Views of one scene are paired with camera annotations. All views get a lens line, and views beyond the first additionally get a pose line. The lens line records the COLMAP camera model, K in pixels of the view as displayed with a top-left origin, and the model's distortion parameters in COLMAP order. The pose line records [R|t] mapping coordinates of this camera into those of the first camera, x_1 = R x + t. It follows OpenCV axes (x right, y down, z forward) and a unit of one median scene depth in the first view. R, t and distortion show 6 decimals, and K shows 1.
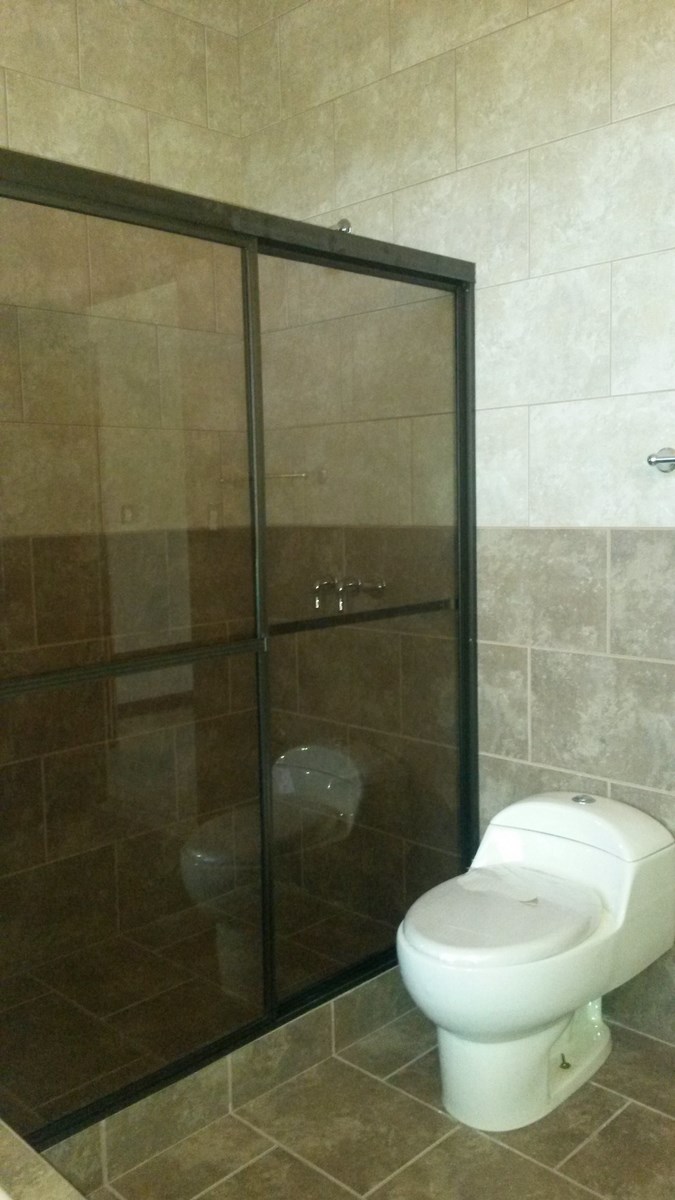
lens RADIAL K [[979.1, 0, 343.2], [0, 979.1, 591.9], [0, 0, 1]] dist [0.128436, -0.252478]
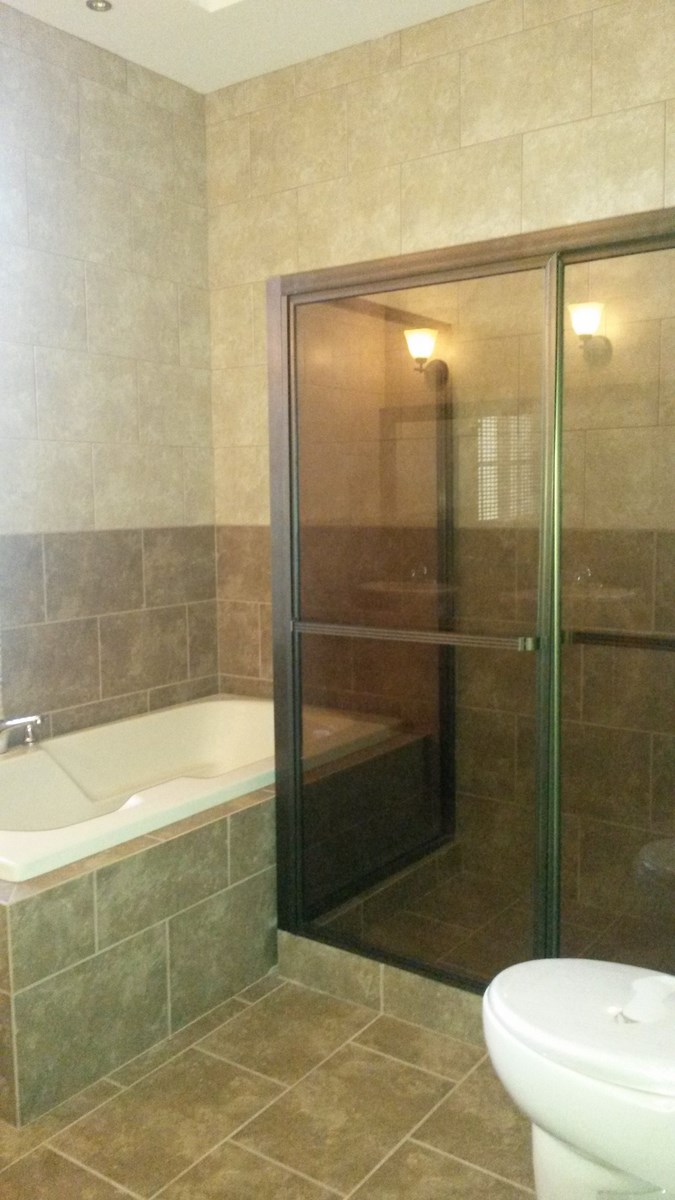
lens RADIAL K [[979.1, 0, 343.2], [0, 979.1, 591.9], [0, 0, 1]] dist [0.128436, -0.252478]
pose [[0.166233, 0.121601, -0.978560, 0.923677], [-0.088698, 0.990189, 0.107978, -0.099700], [0.982089, 0.068847, 0.175388, 0.624027]]
